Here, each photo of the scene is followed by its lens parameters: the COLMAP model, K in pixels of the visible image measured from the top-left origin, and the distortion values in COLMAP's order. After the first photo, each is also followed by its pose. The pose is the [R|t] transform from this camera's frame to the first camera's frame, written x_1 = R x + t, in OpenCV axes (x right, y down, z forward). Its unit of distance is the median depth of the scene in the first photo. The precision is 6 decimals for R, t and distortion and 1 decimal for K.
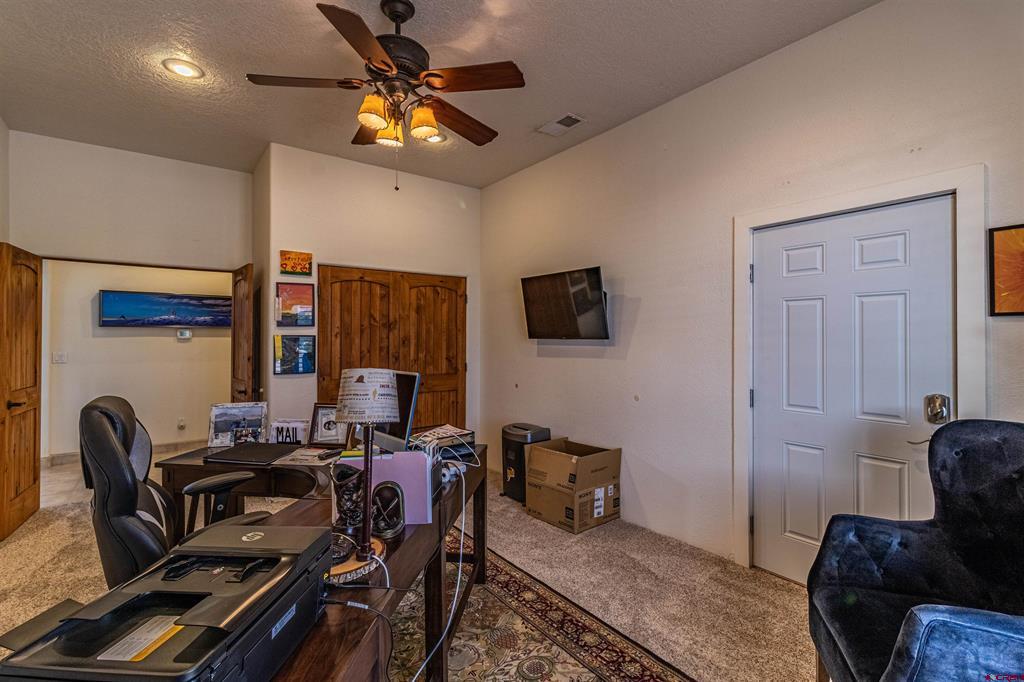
lens RADIAL K [[472.0, 0, 515.0], [0, 472.0, 334.7], [0, 0, 1]] dist [0.004473, 0.000483]
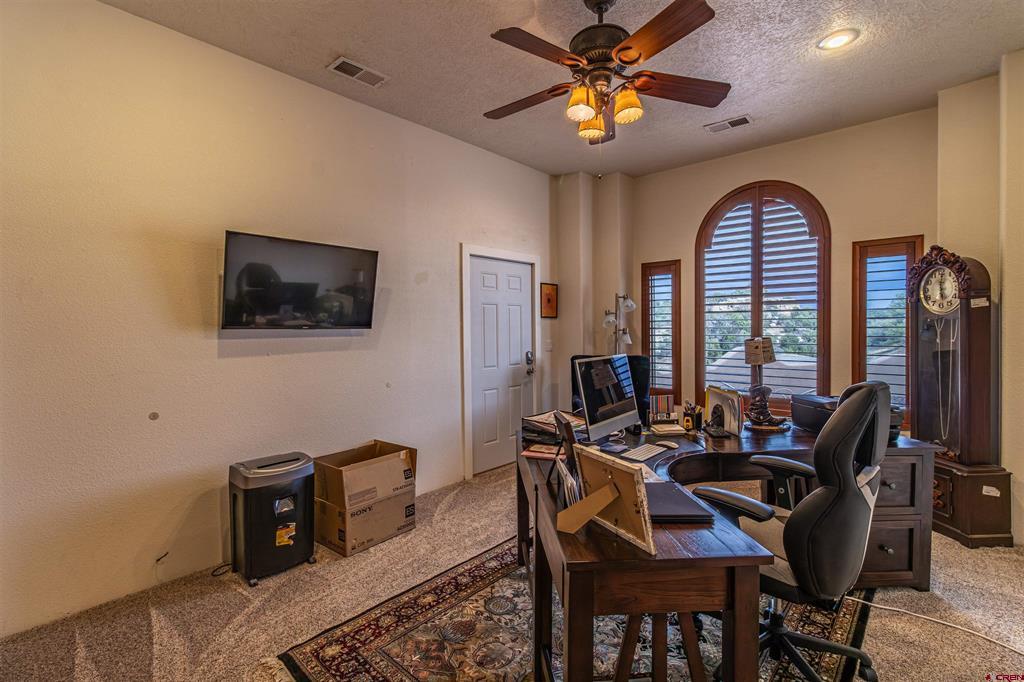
lens RADIAL K [[472.0, 0, 515.0], [0, 472.0, 334.7], [0, 0, 1]] dist [0.004473, 0.000483]
pose [[-0.195164, -0.010496, 0.980715, -1.087291], [0.002877, 0.999932, 0.011274, 0.016793], [-0.980766, 0.005022, -0.195120, 1.239722]]
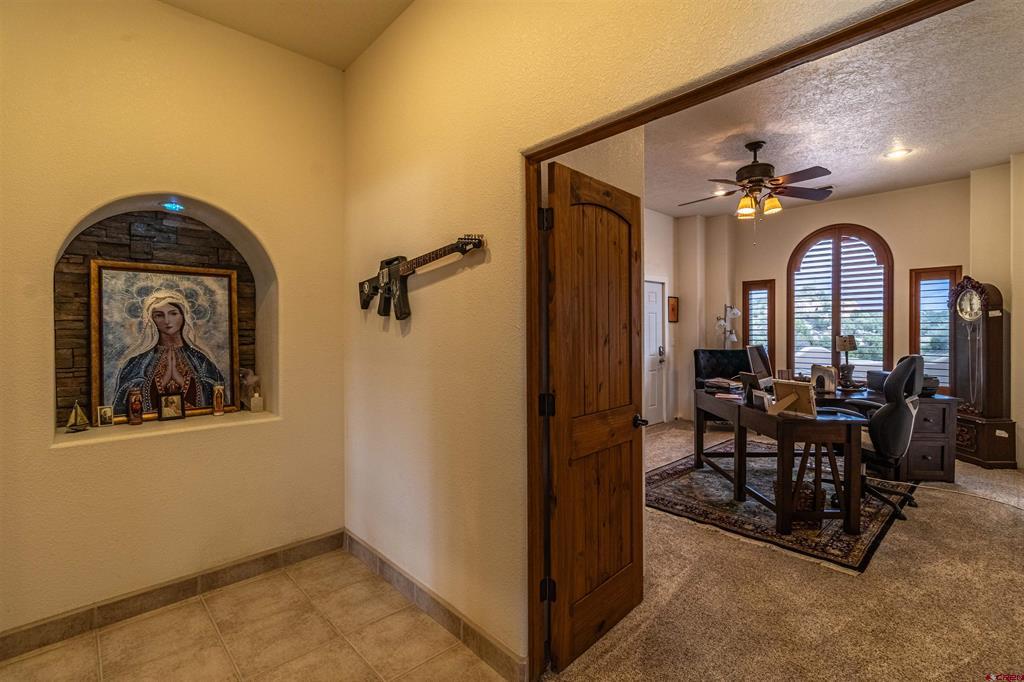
lens RADIAL K [[472.0, 0, 515.0], [0, 472.0, 334.7], [0, 0, 1]] dist [0.004473, 0.000483]
pose [[-0.108227, -0.006075, 0.994108, -1.753134], [0.000018, 0.999981, 0.006113, 0.024086], [-0.994126, 0.000680, -0.108224, 1.896131]]
